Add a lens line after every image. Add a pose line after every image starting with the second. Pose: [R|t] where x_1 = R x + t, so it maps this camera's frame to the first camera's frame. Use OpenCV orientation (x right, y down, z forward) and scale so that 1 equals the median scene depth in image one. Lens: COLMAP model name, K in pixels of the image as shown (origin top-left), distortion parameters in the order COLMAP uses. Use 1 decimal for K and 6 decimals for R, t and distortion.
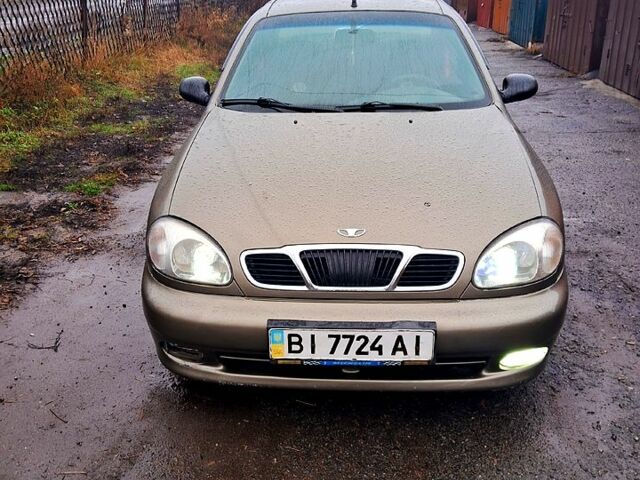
lens RADIAL K [[655.9, 0, 320.0], [0, 655.9, 240.0], [0, 0, 1]] dist [0.178581, -0.425588]
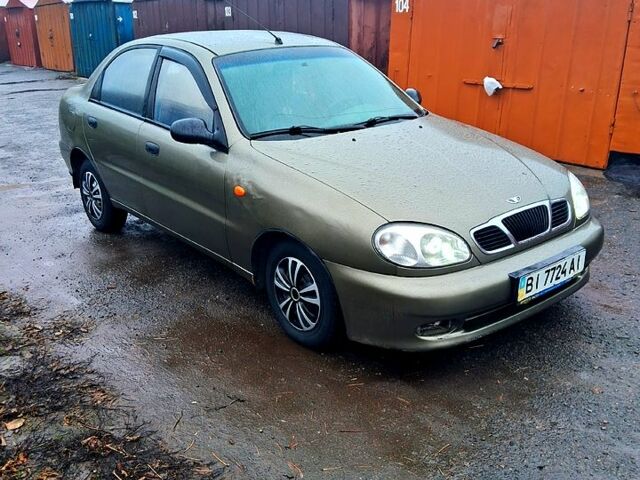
lens RADIAL K [[655.9, 0, 320.0], [0, 655.9, 240.0], [0, 0, 1]] dist [0.178581, -0.425588]
pose [[0.736122, -0.228662, 0.637054, -1.155848], [0.259628, 0.964602, 0.046227, -0.100907], [-0.625074, 0.131368, 0.769432, 0.206319]]
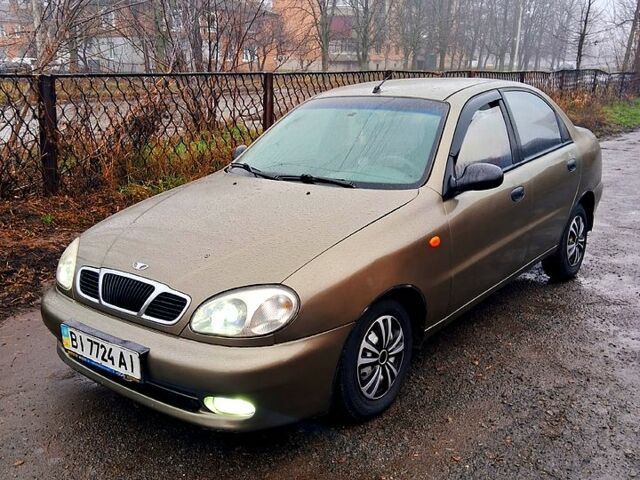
lens RADIAL K [[655.9, 0, 320.0], [0, 655.9, 240.0], [0, 0, 1]] dist [0.178581, -0.425588]
pose [[0.808653, 0.145766, -0.569941, 1.038457], [-0.208474, 0.976949, -0.045929, -0.073164], [0.550109, 0.155958, 0.820401, 0.154384]]
